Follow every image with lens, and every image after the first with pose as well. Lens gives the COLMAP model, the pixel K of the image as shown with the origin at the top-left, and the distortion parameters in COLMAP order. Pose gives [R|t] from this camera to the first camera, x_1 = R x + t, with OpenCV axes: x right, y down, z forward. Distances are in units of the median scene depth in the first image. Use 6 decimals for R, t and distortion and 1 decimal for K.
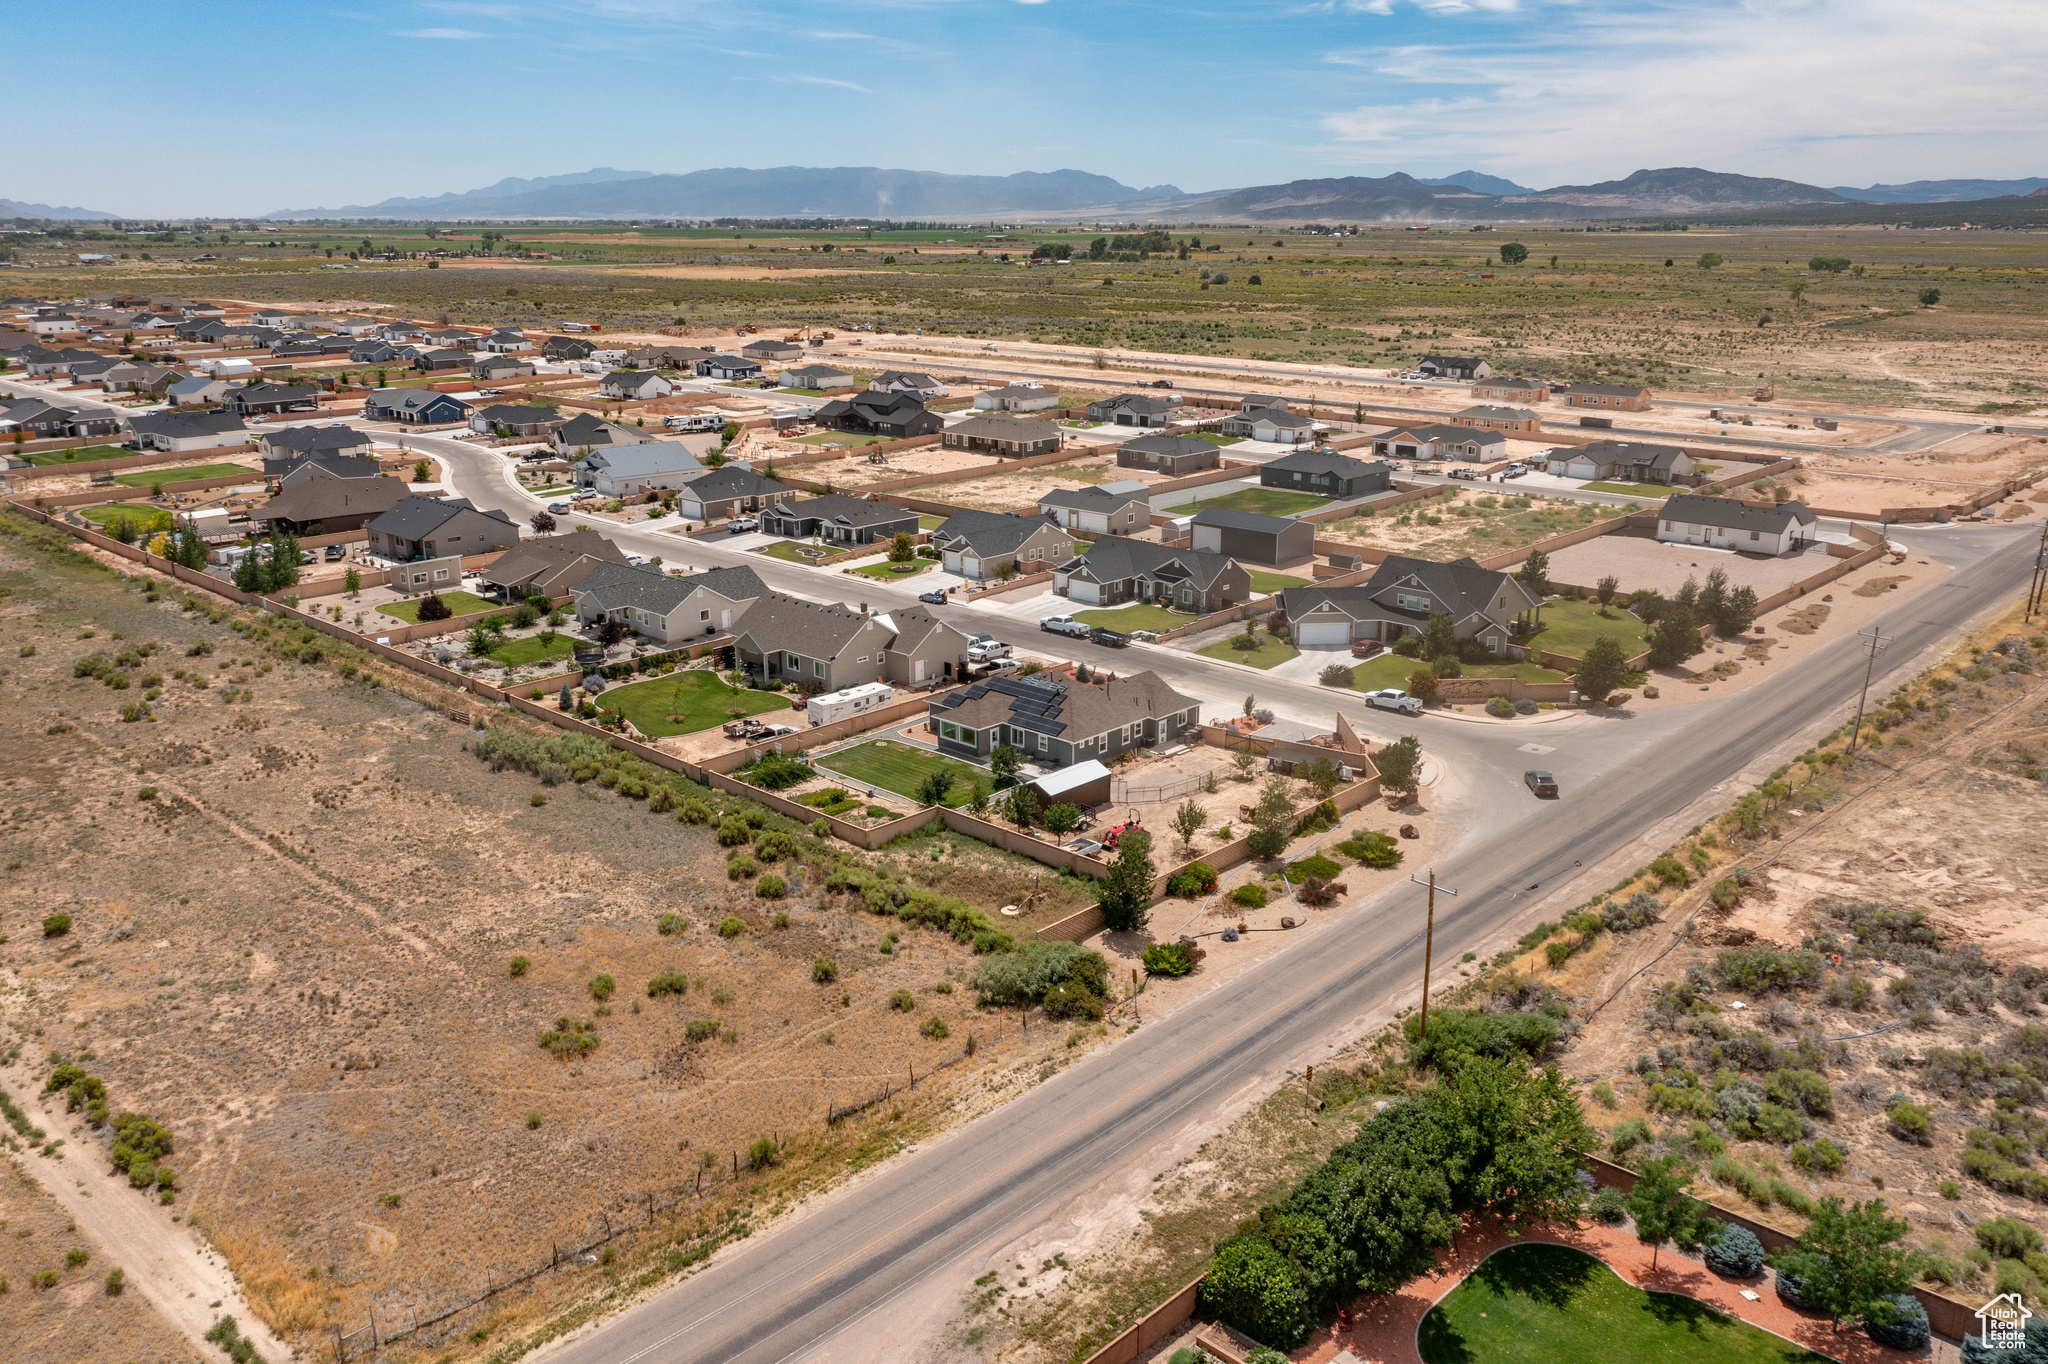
lens RADIAL K [[1626.8, 0, 1028.7], [0, 1626.8, 700.2], [0, 0, 1]] dist [-0.001587, 0.008831]
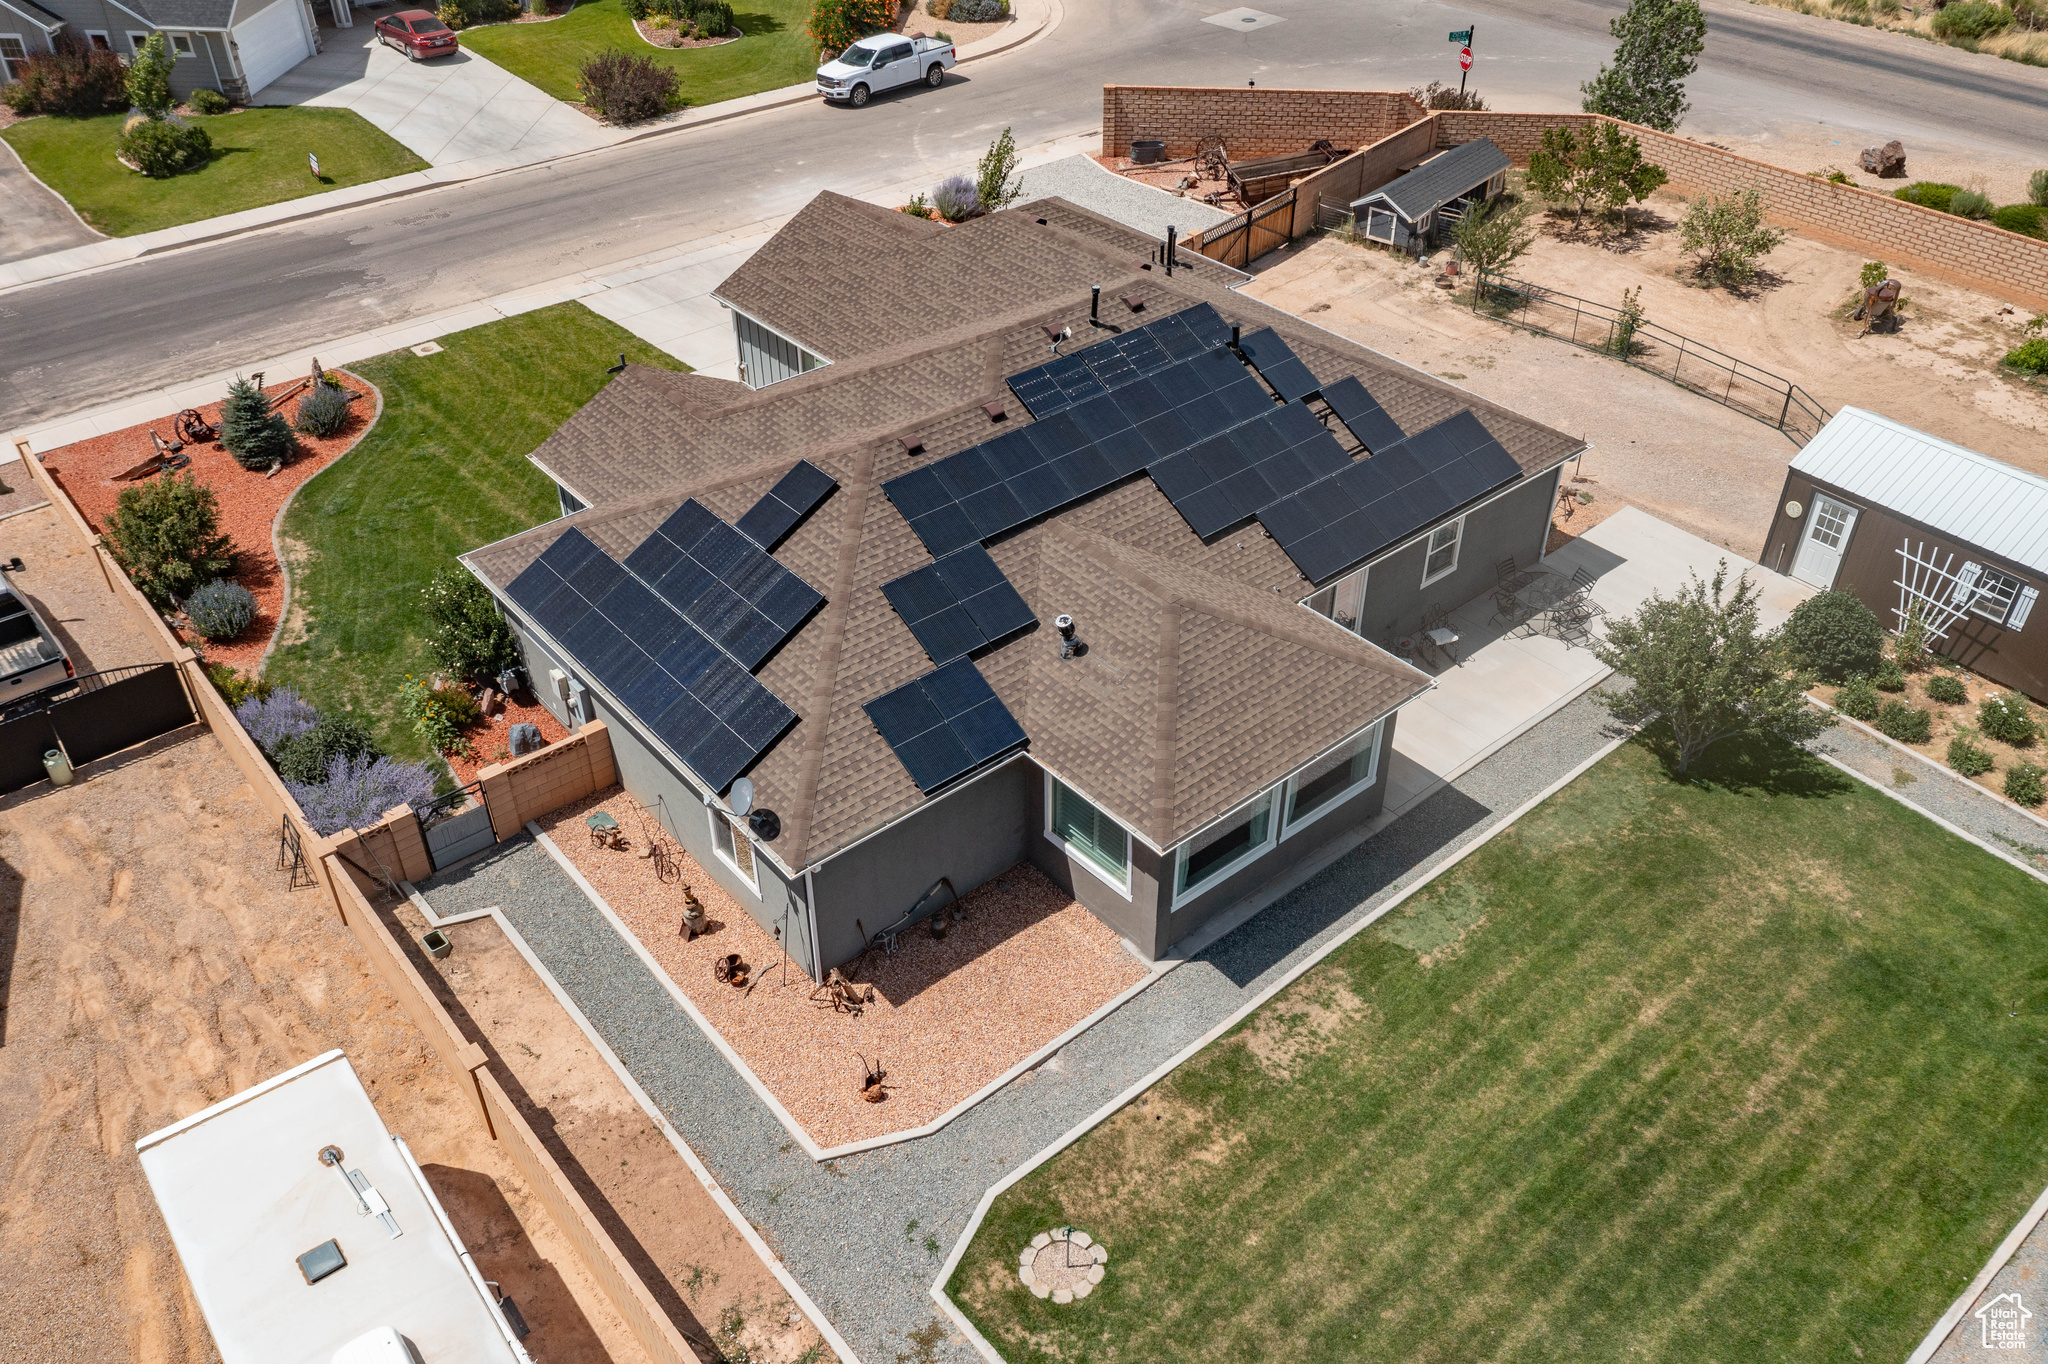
lens RADIAL K [[1622.4, 0, 1054.9], [0, 1622.4, 688.1], [0, 0, 1]] dist [-0.006218, 0.007497]
pose [[0.106272, -0.593634, 0.797687, -0.137806], [0.288569, 0.786117, 0.546579, -0.070058], [-0.951543, 0.172102, 0.254847, 0.768419]]
